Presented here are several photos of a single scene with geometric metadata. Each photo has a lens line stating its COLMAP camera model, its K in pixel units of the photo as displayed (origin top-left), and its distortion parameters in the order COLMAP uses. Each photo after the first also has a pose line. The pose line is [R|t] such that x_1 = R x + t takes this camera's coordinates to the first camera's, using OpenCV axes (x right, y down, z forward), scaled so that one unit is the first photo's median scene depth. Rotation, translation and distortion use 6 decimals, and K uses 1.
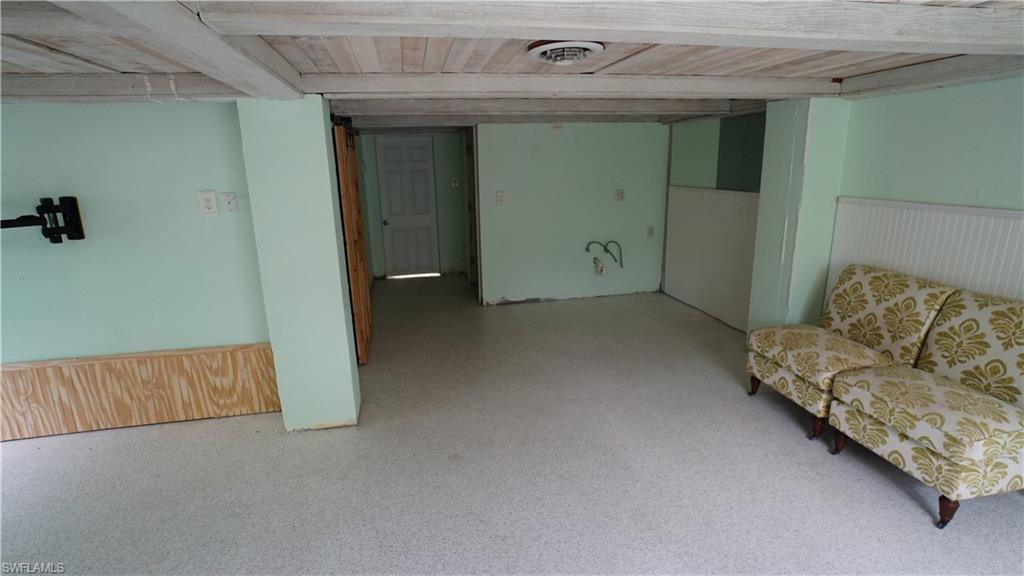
lens RADIAL K [[487.7, 0, 509.9], [0, 487.7, 285.1], [0, 0, 1]] dist [-0.027205, 0.003322]
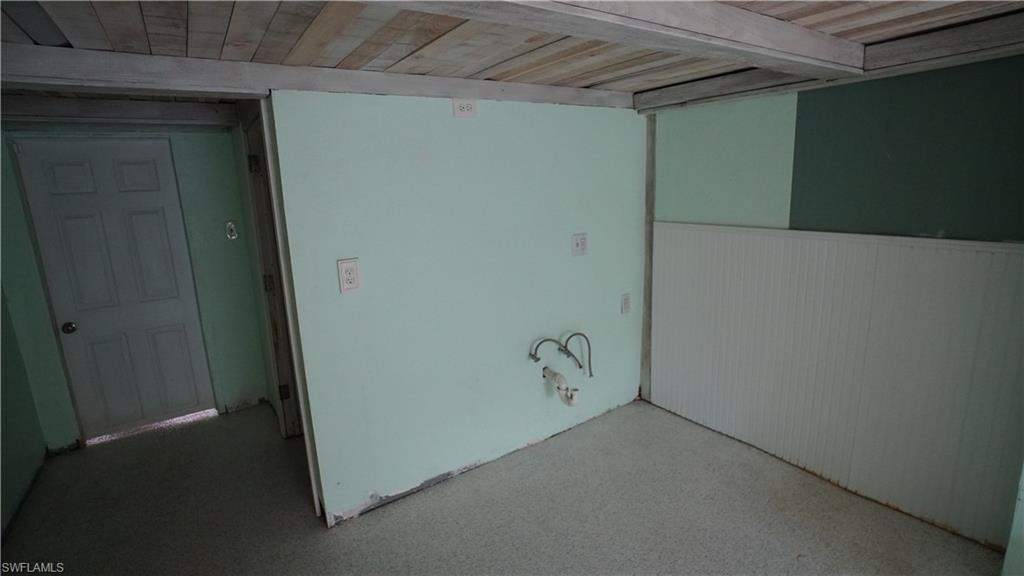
lens RADIAL K [[487.7, 0, 505.4], [0, 487.7, 284.8], [0, 0, 1]] dist [-0.027205, 0.003322]
pose [[0.928329, -0.094185, 0.359631, -0.042337], [0.110700, 0.993525, -0.025555, -0.137379], [-0.354896, 0.063534, 0.932744, 0.541090]]
